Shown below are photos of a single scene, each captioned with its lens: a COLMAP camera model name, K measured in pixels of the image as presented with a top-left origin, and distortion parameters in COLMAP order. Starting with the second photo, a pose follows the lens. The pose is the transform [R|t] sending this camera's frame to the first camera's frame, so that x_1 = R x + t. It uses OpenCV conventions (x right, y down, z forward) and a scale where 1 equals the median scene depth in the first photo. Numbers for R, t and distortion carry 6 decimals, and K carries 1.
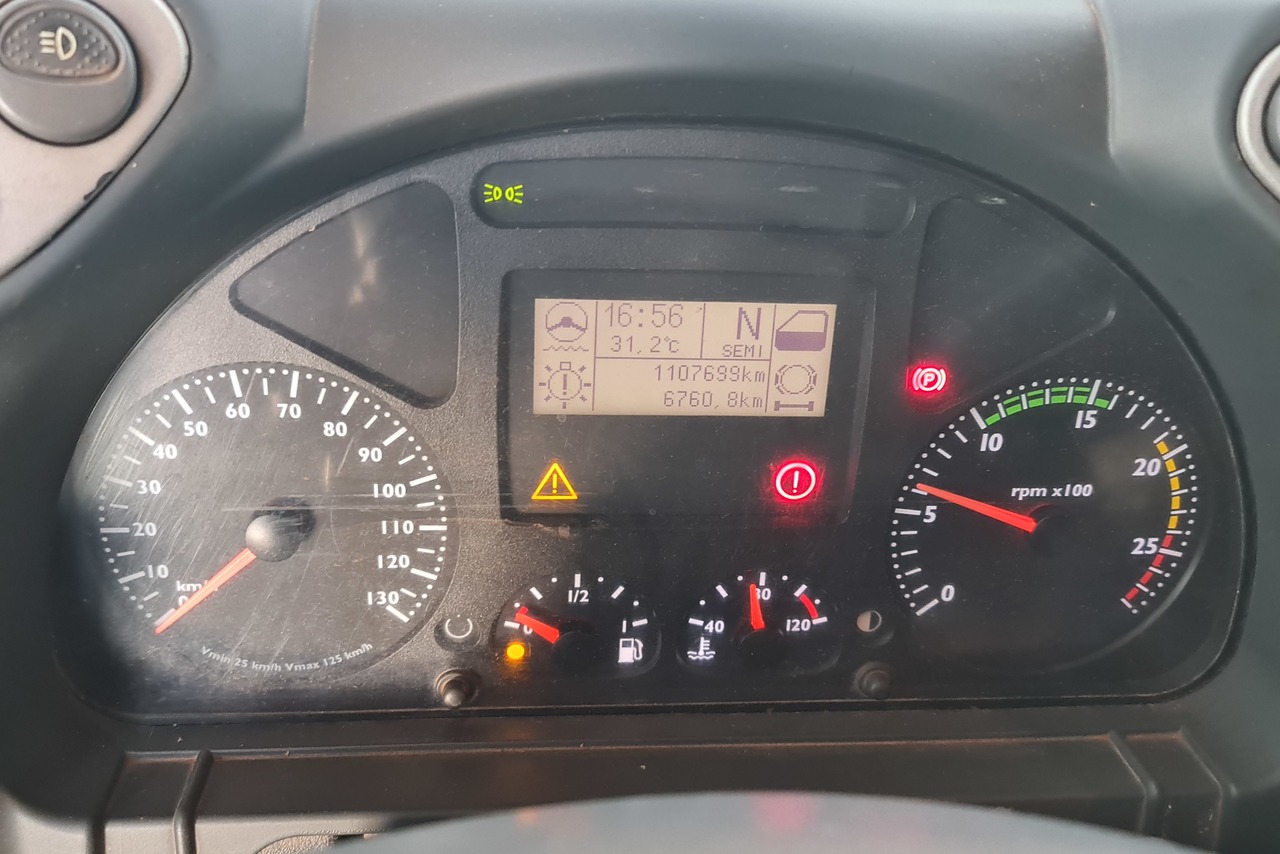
lens RADIAL K [[979.1, 0, 639.1], [0, 979.1, 428.2], [0, 0, 1]] dist [0.009671, -0.005655]
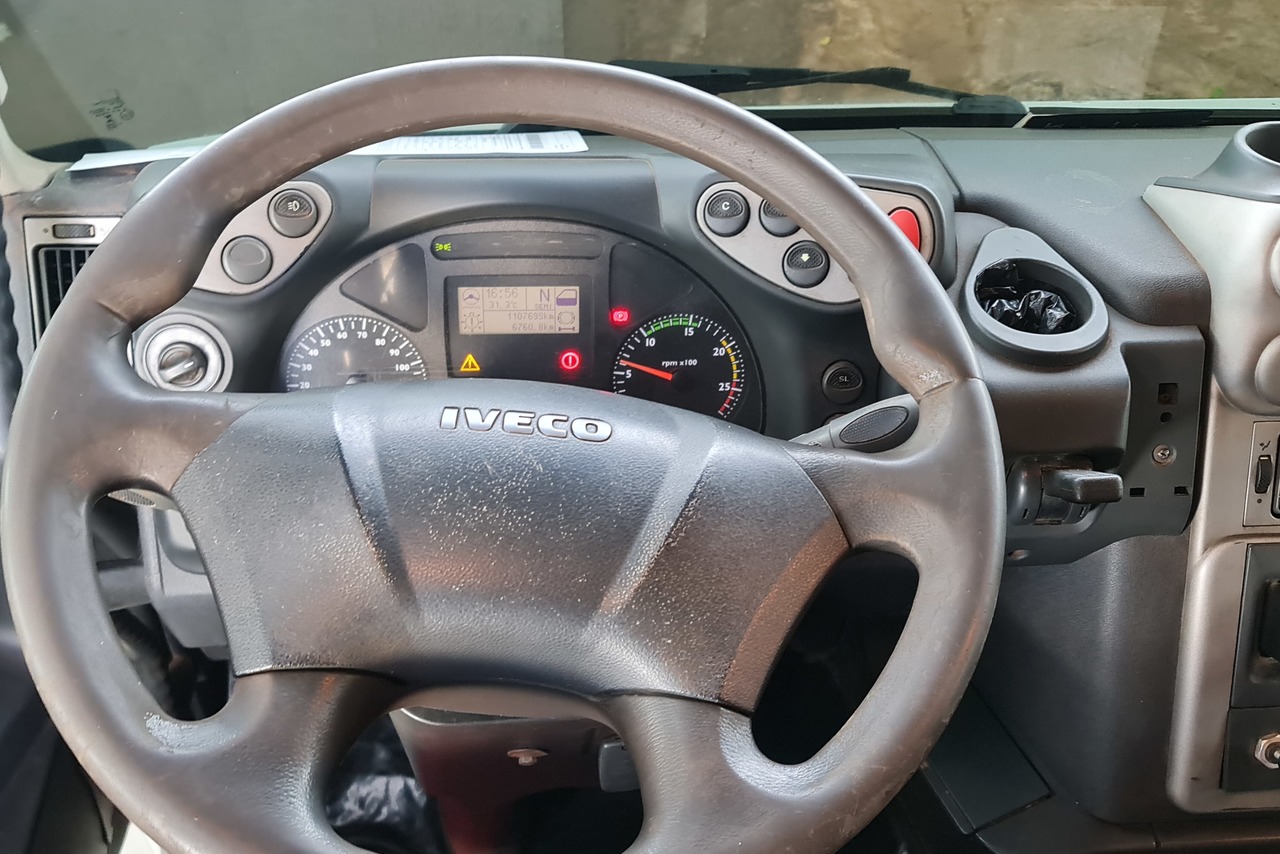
lens RADIAL K [[979.1, 0, 640.3], [0, 979.1, 426.0], [0, 0, 1]] dist [0.009671, -0.005655]
pose [[0.999493, -0.028277, -0.014662, 0.379567], [0.027804, 0.999118, -0.031468, 0.308894], [0.015539, 0.031044, 0.999397, -1.466564]]
